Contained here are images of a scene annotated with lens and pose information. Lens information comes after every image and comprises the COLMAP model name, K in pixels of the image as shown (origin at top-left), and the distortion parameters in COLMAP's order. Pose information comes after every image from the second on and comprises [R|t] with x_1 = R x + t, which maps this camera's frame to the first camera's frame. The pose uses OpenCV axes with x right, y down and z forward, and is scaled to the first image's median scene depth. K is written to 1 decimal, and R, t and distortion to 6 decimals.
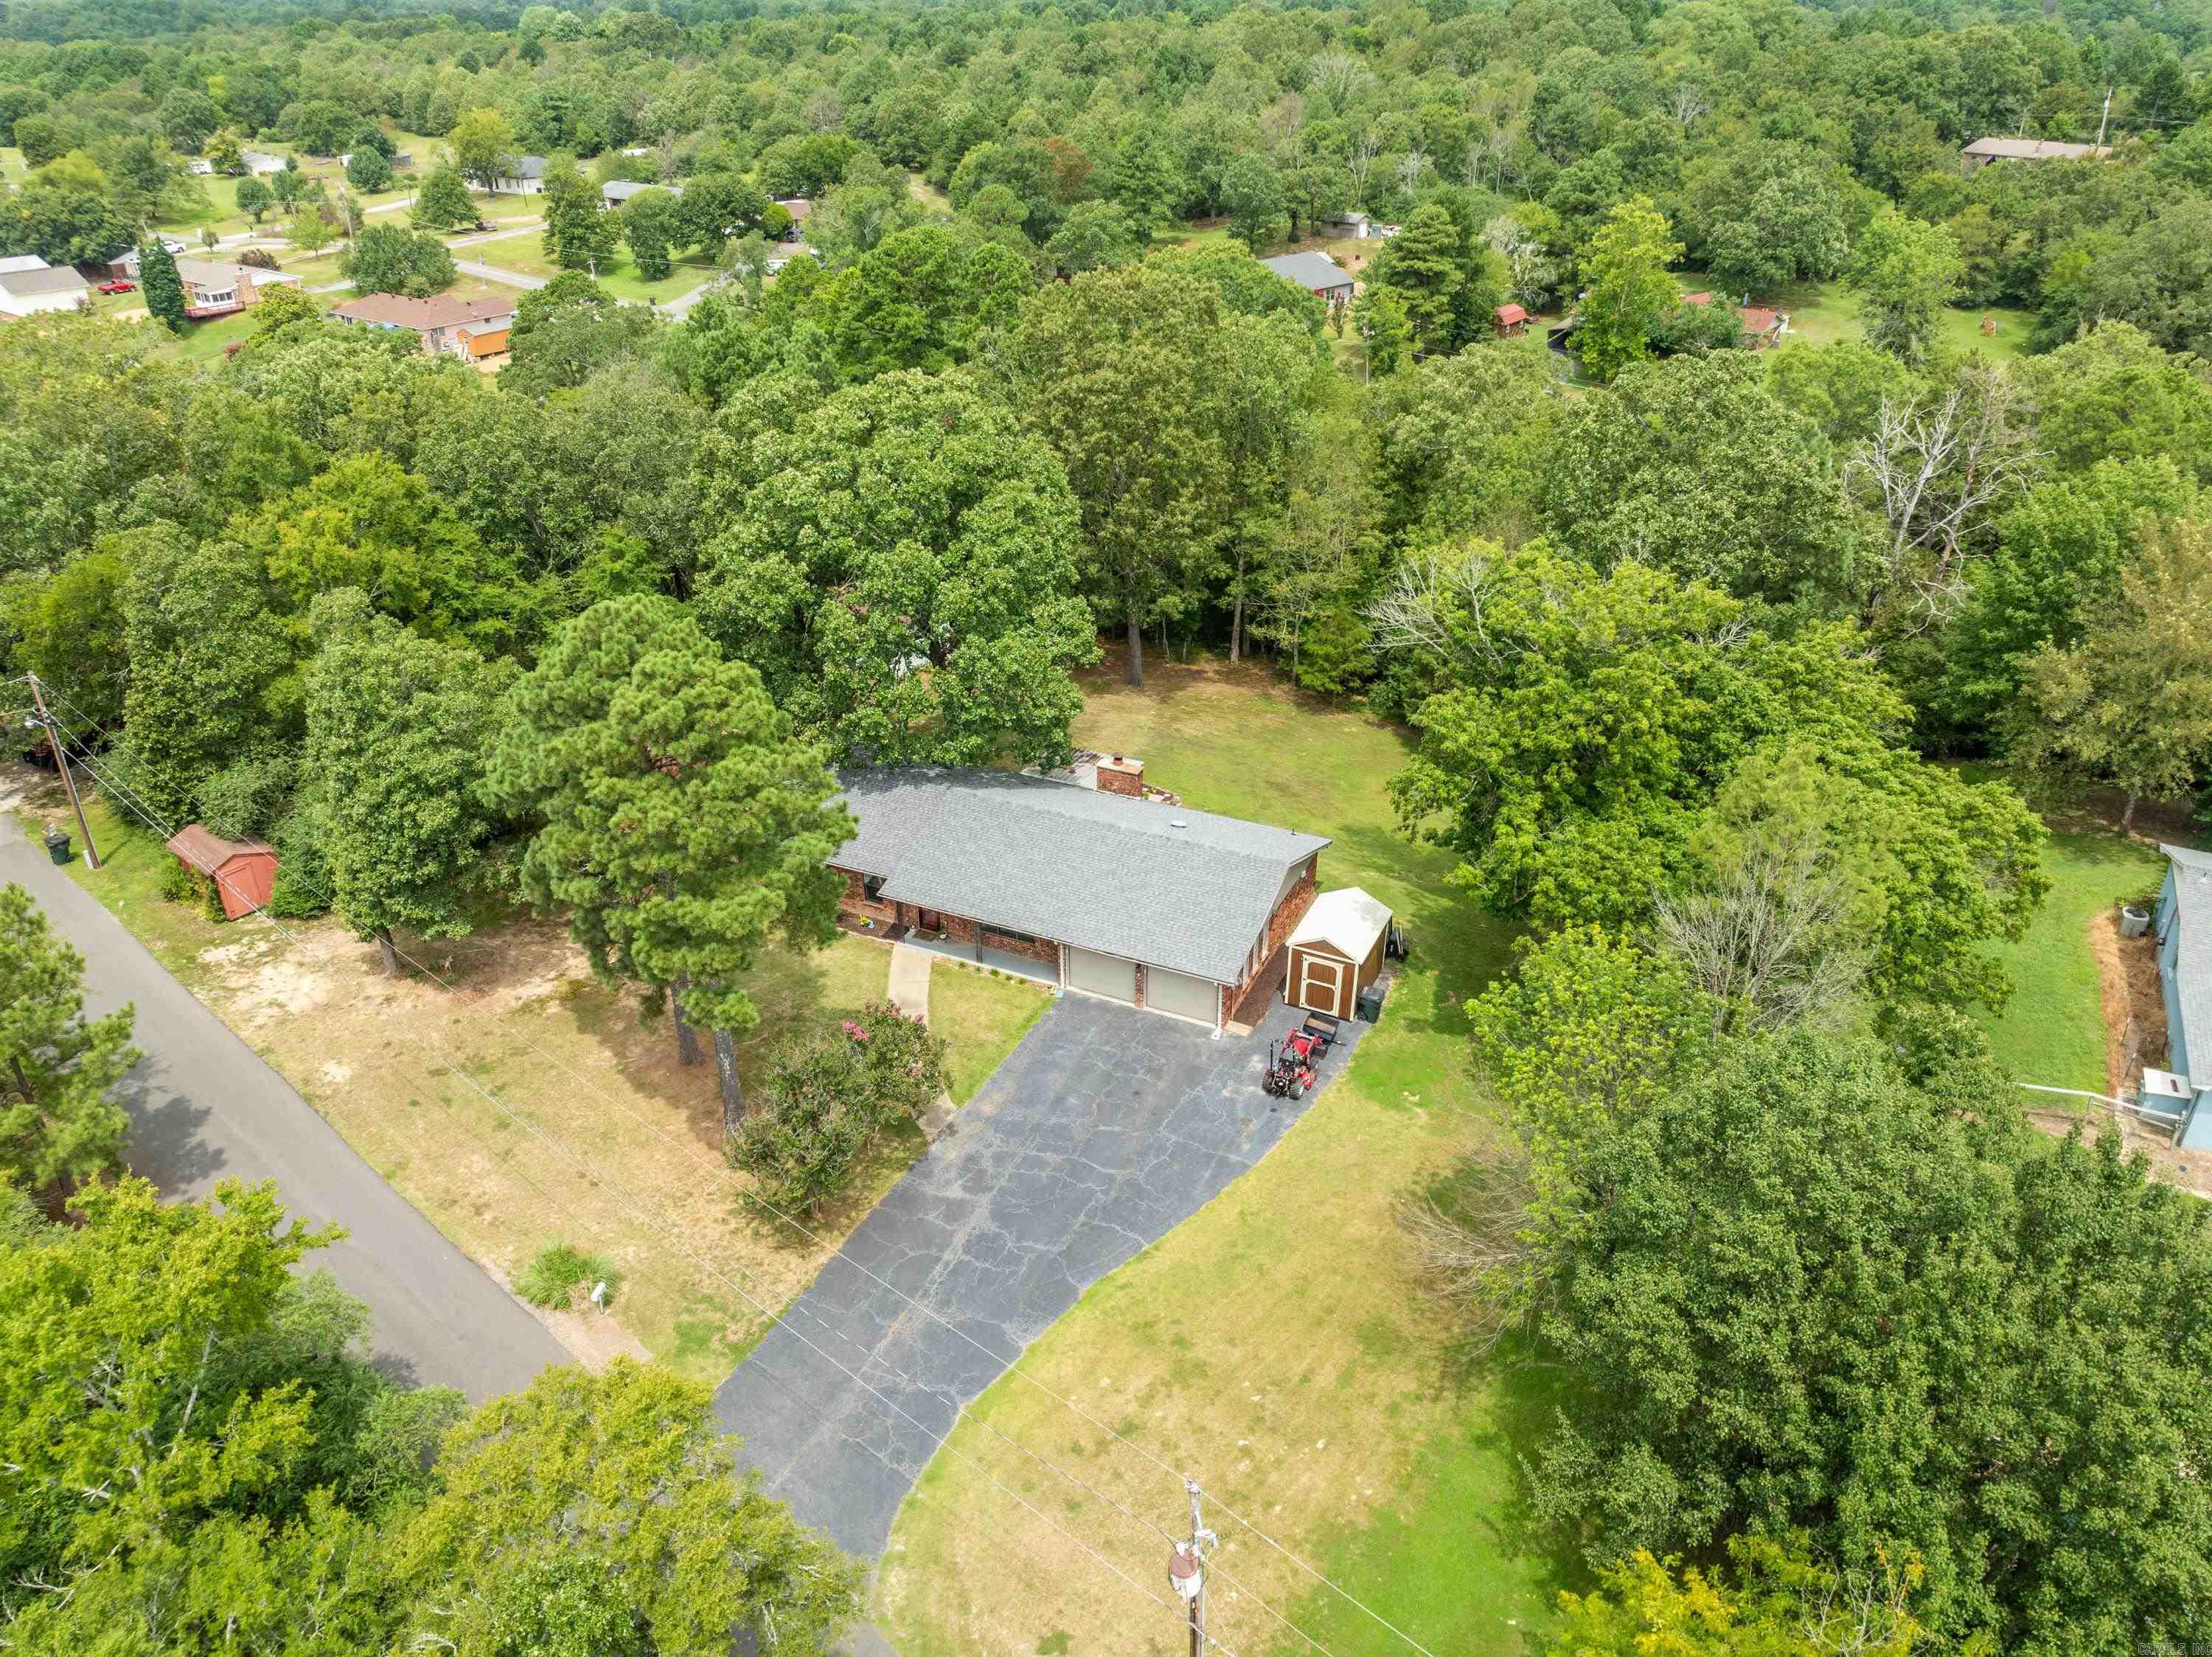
lens RADIAL K [[1586.9, 0, 1105.3], [0, 1586.9, 764.5], [0, 0, 1]] dist [-0.007441, -0.014660]
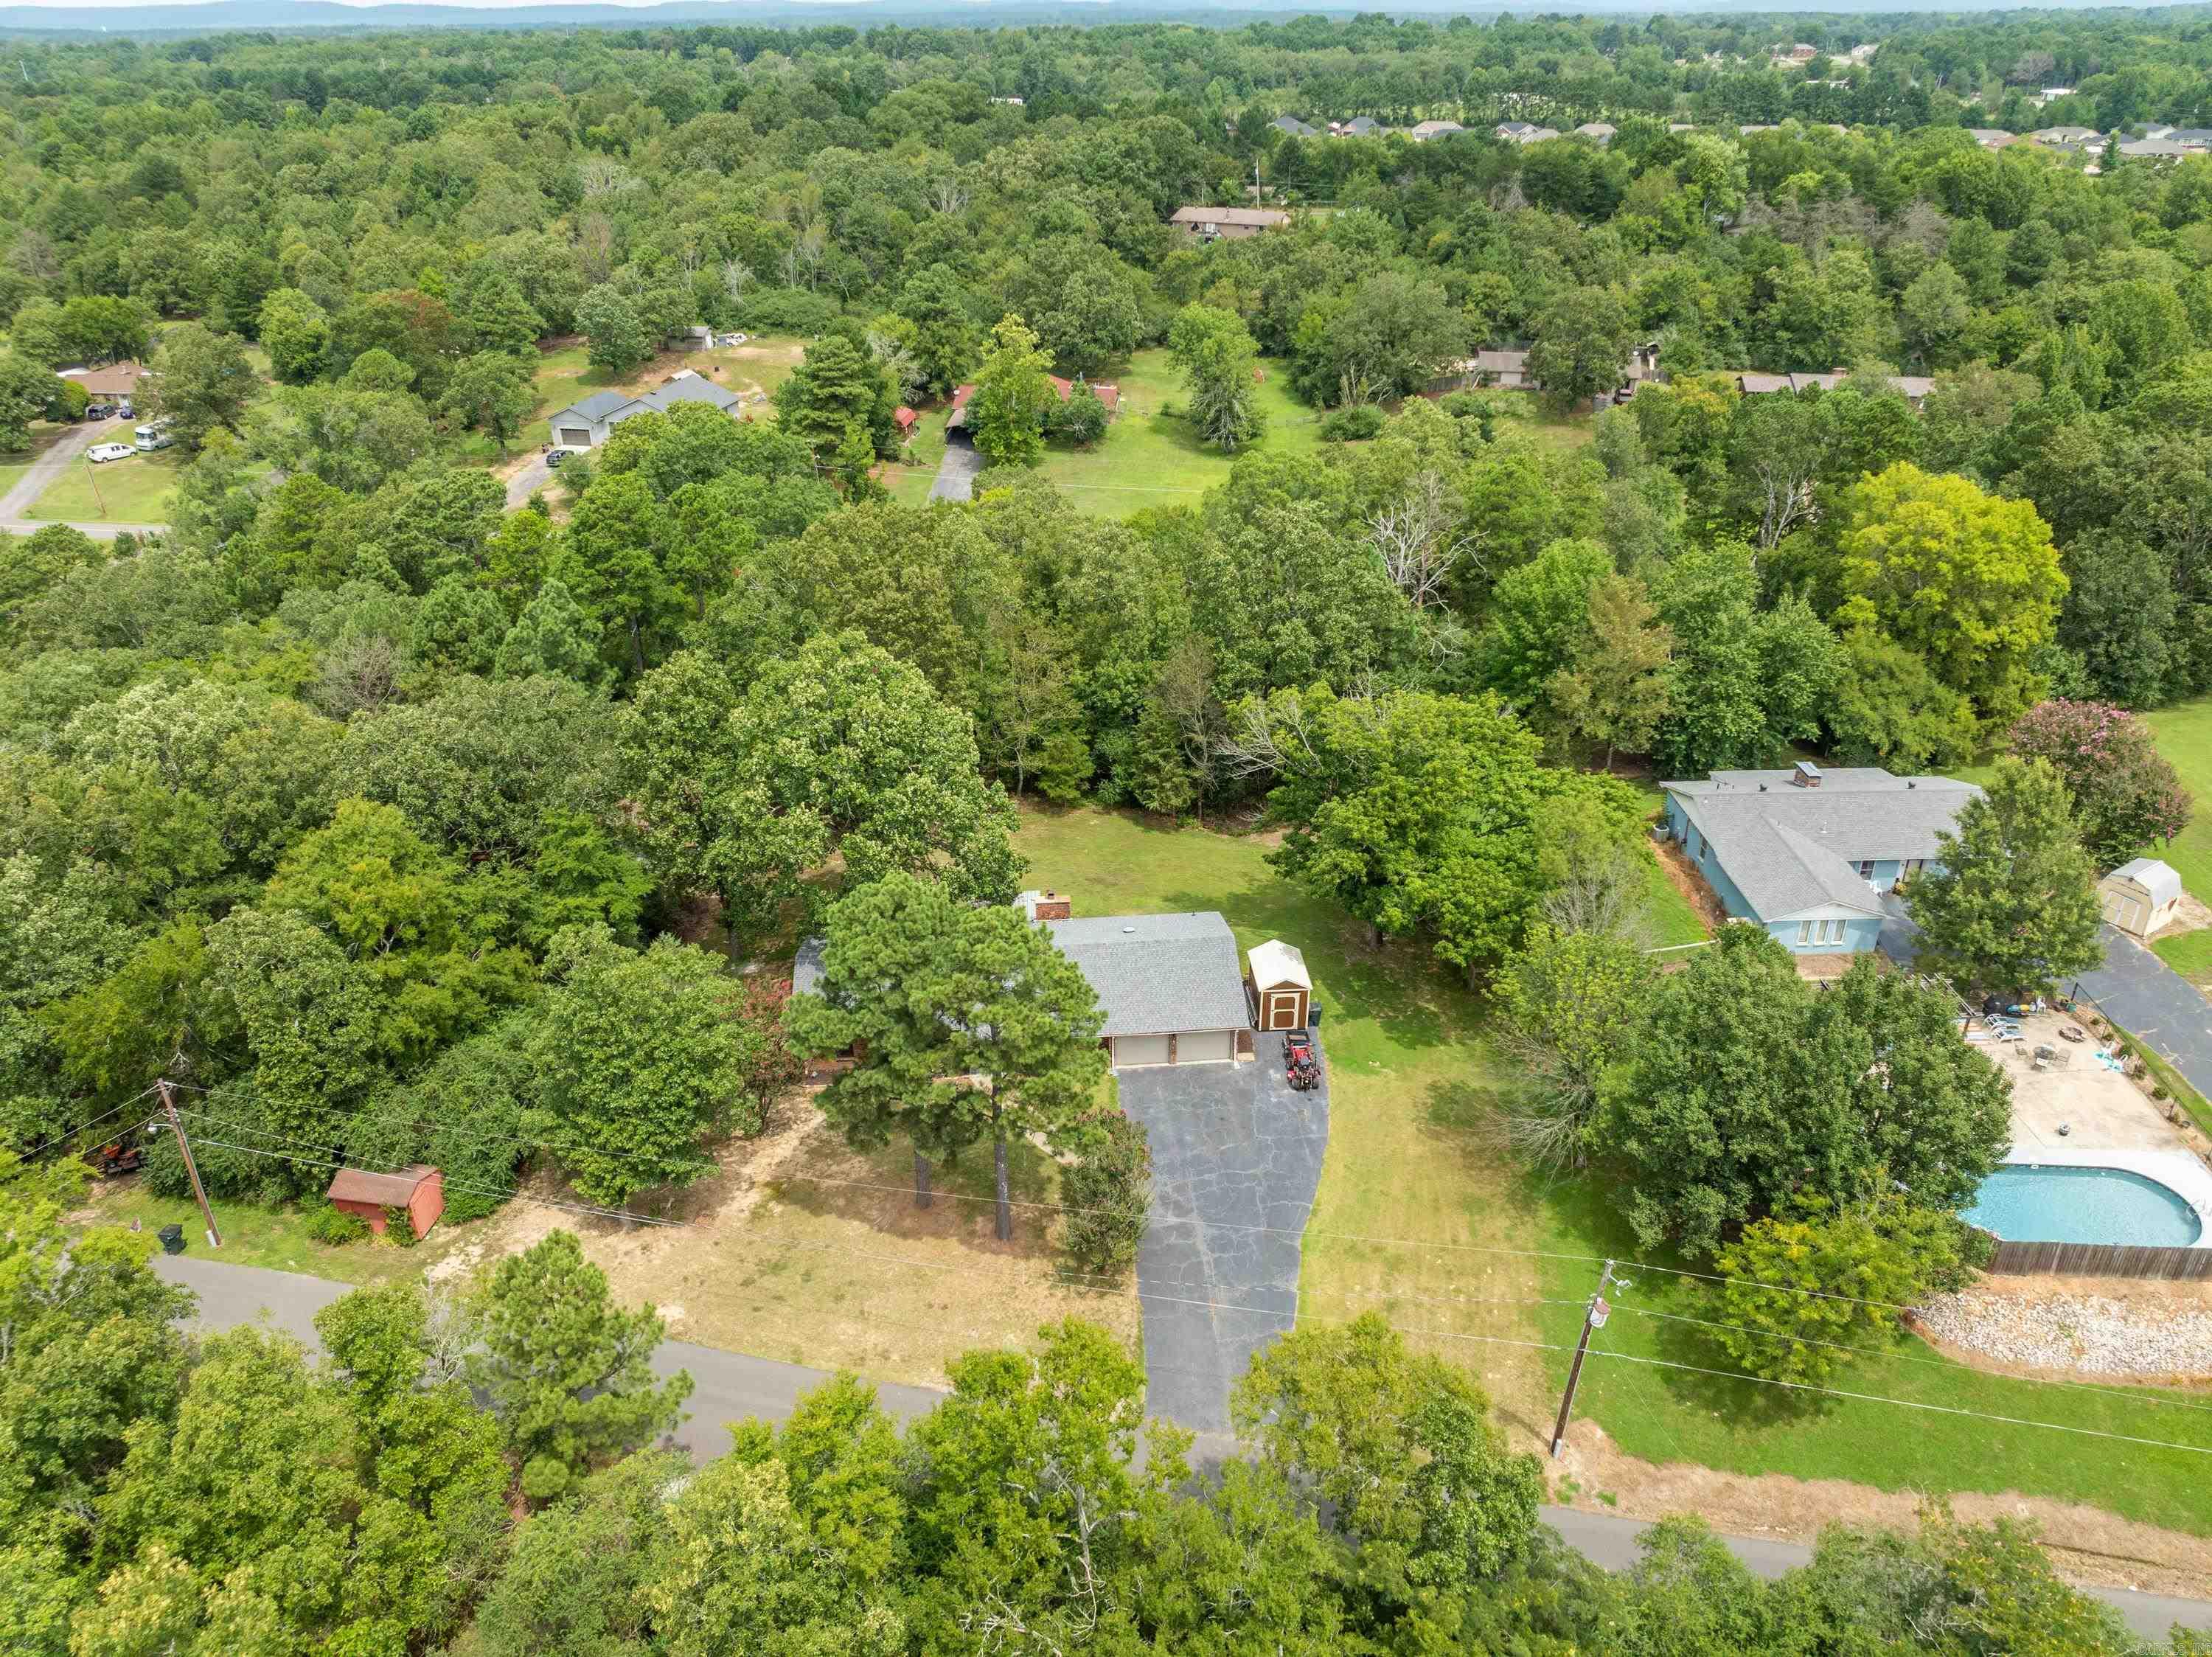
lens RADIAL K [[1586.9, 0, 1105.3], [0, 1586.9, 764.5], [0, 0, 1]] dist [-0.007441, -0.014660]
pose [[0.873570, -0.223788, 0.432196, -0.535764], [0.230617, 0.972328, 0.037331, -0.158813], [-0.428591, 0.067061, 0.901006, -0.237110]]
